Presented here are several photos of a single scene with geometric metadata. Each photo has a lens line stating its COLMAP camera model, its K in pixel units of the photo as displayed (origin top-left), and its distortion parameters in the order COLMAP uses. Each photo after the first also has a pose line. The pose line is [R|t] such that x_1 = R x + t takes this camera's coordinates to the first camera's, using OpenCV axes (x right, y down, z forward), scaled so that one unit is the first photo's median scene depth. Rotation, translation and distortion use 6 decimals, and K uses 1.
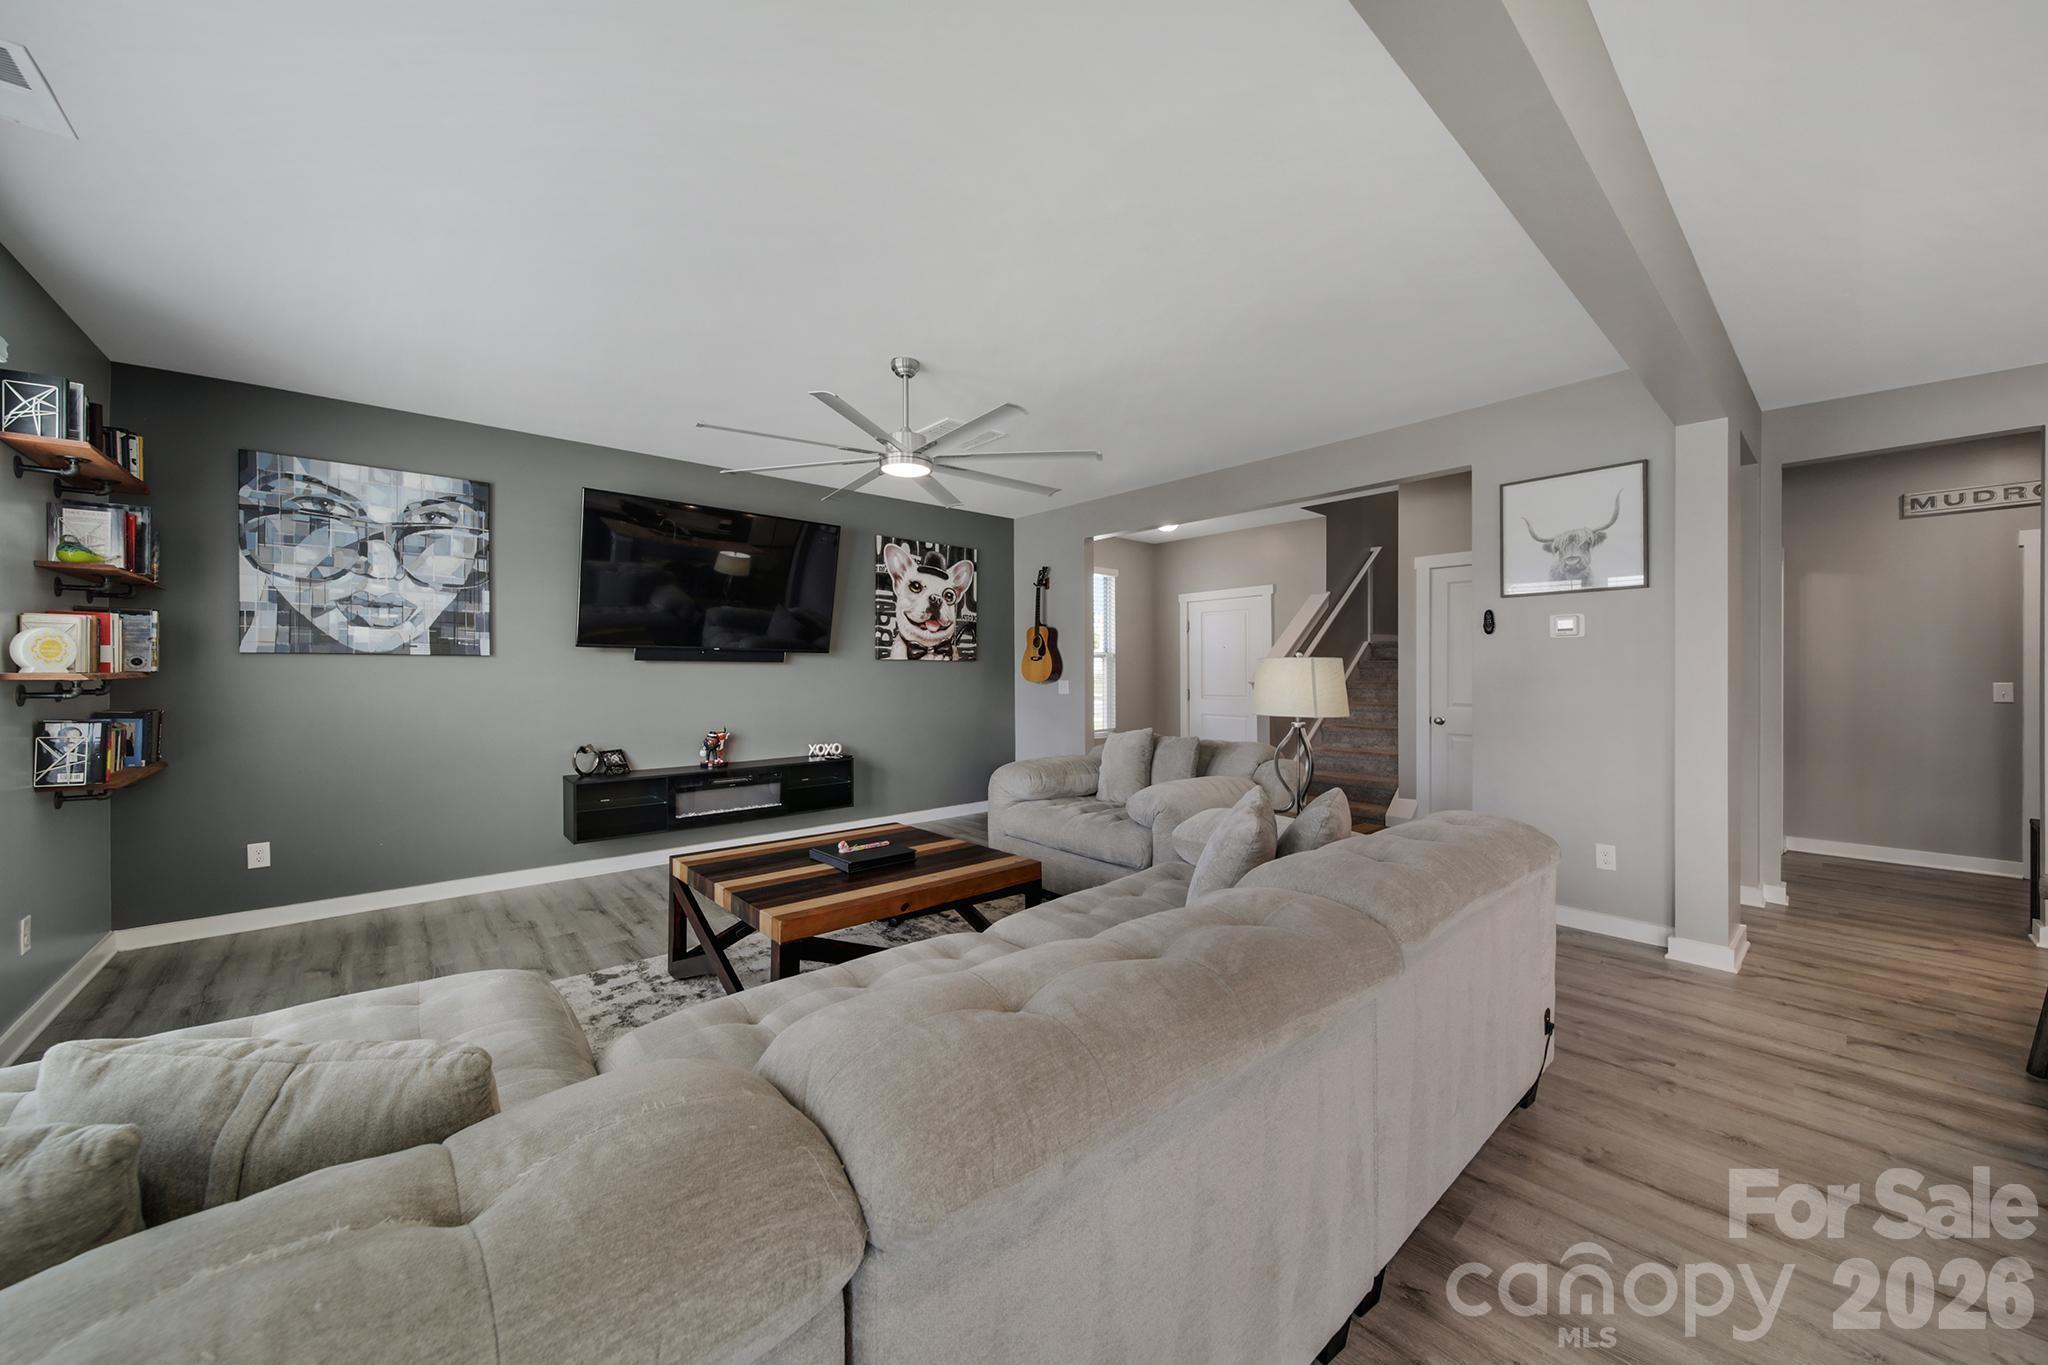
lens RADIAL K [[719.8, 0, 1036.7], [0, 719.8, 678.1], [0, 0, 1]] dist [-0.001458, -0.001405]
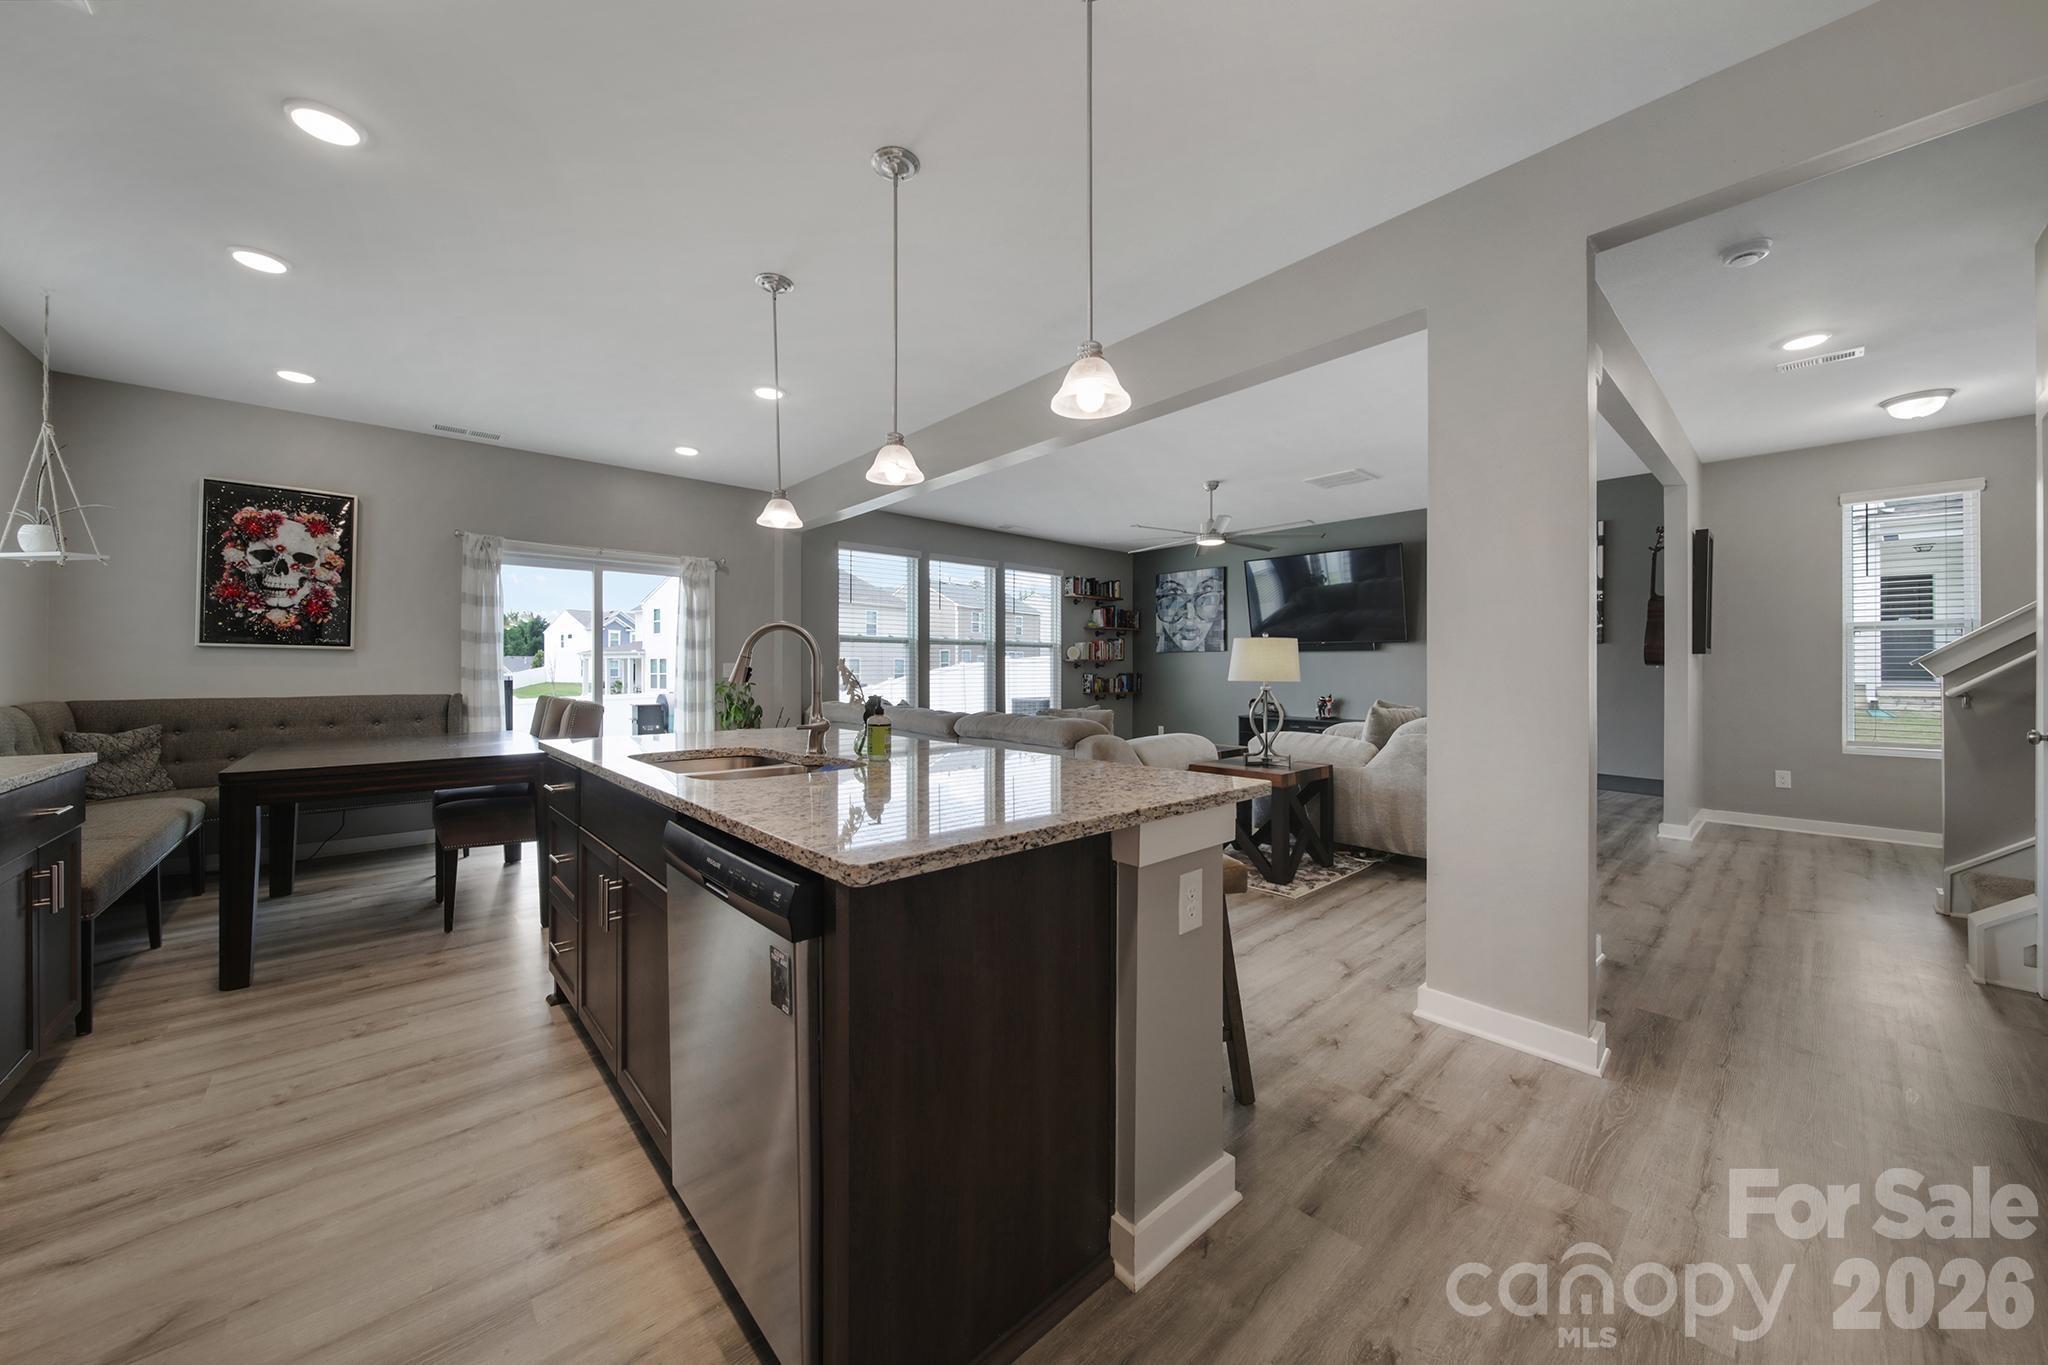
lens RADIAL K [[719.8, 0, 1025.3], [0, 719.8, 668.5], [0, 0, 1]] dist [-0.001458, -0.001405]
pose [[0.017722, -0.000007, -0.999843, 1.325483], [-0.008964, 0.999960, -0.000166, 0.024547], [0.999803, 0.008965, 0.017721, 0.417420]]
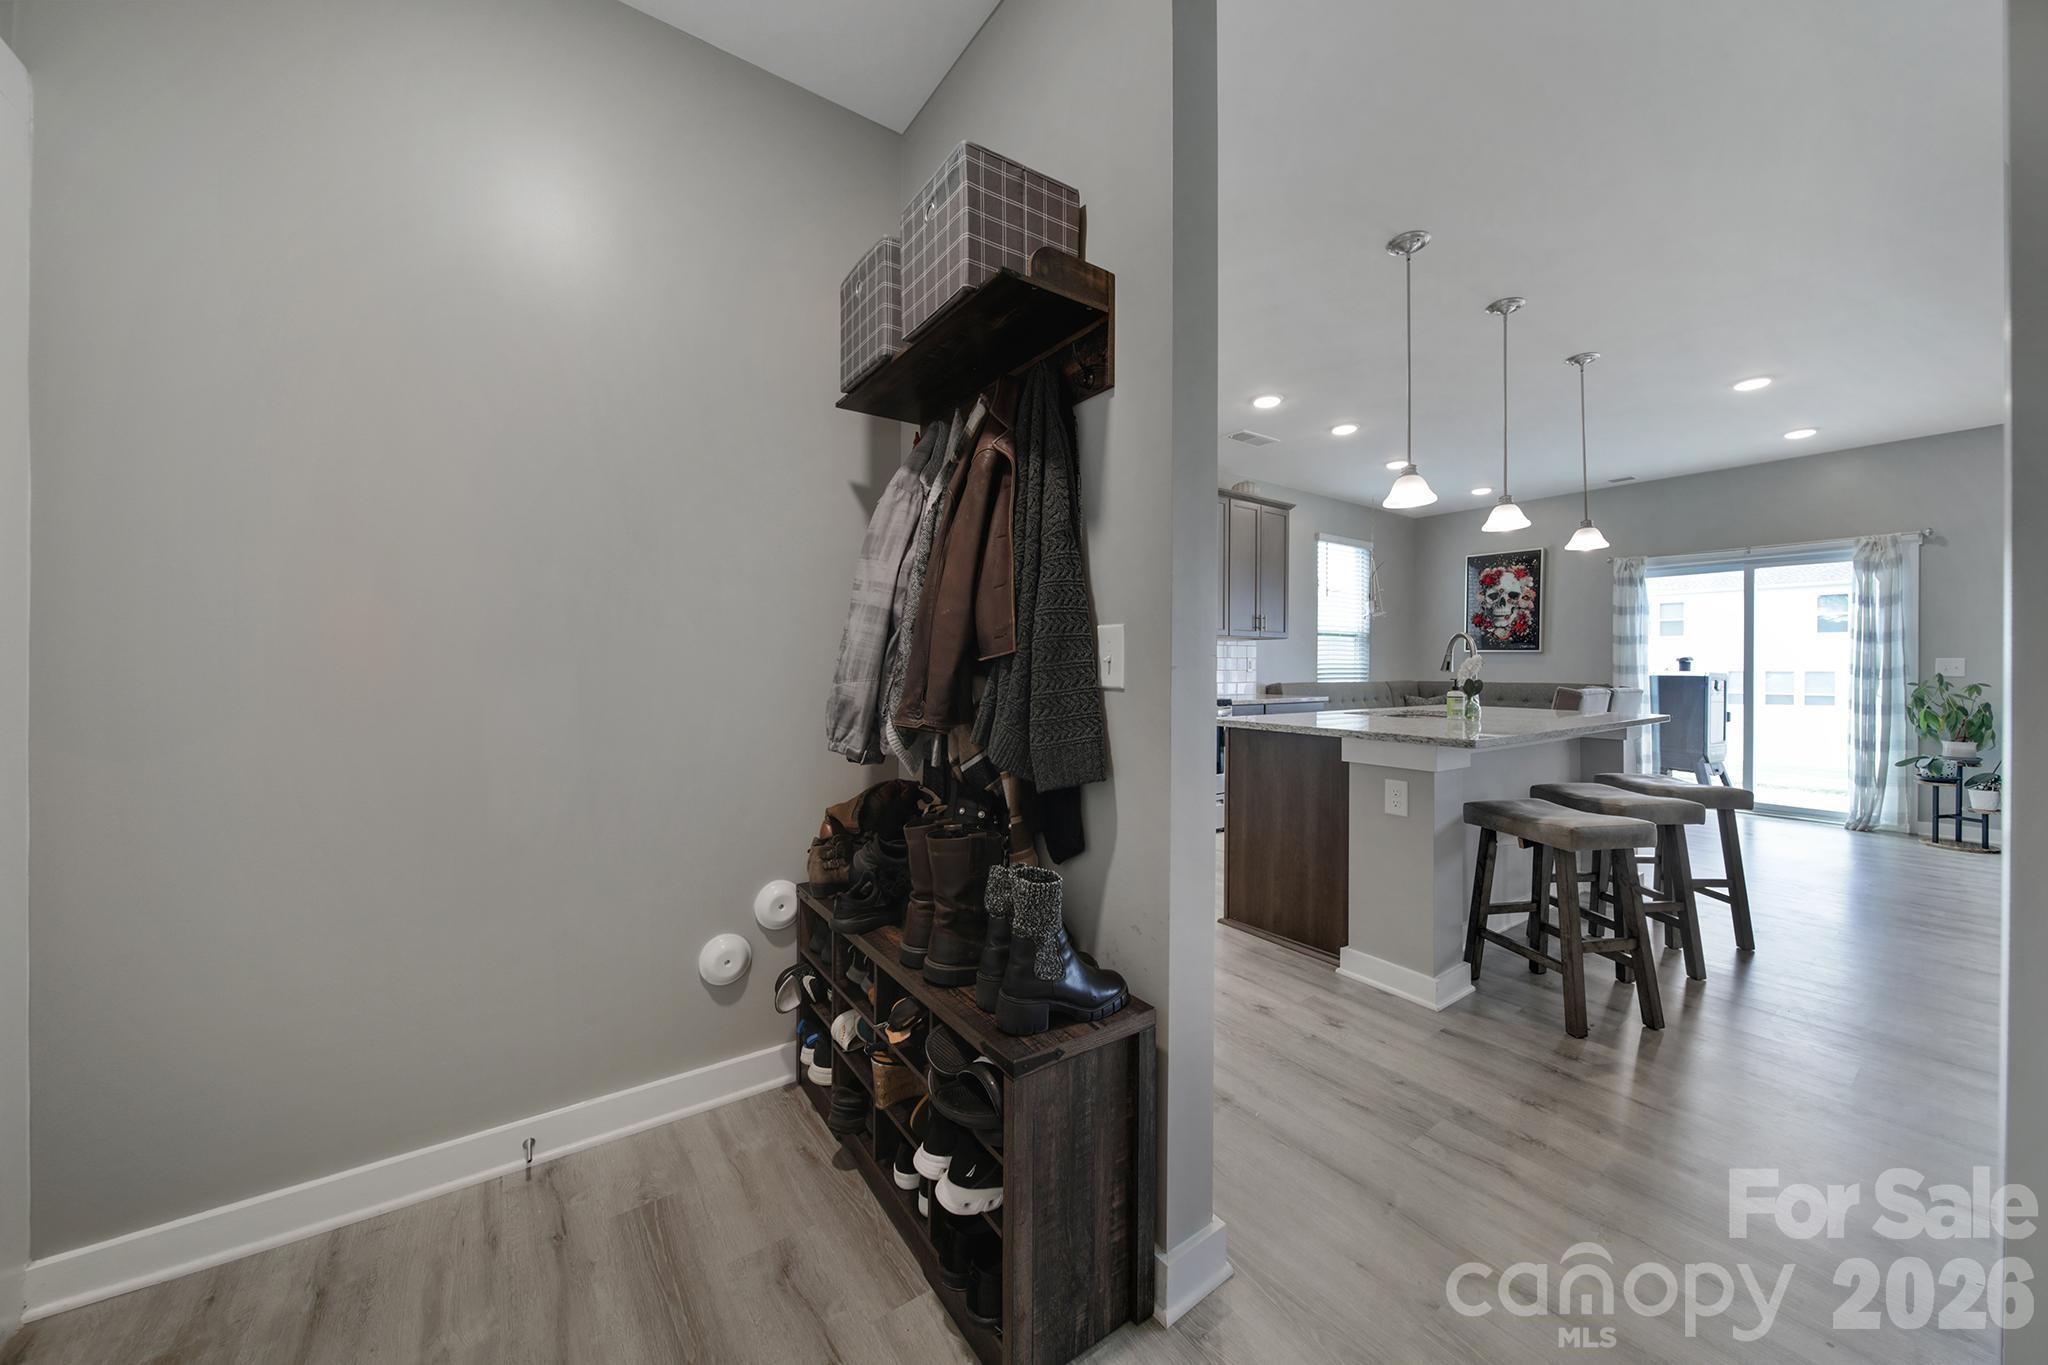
lens RADIAL K [[719.8, 0, 1020.8], [0, 719.8, 669.7], [0, 0, 1]] dist [-0.001458, -0.001405]
pose [[-0.994861, -0.002178, 0.101226, 1.215287], [-0.001006, 0.999932, 0.011621, 0.026653], [-0.101245, 0.011460, -0.994796, 1.158172]]
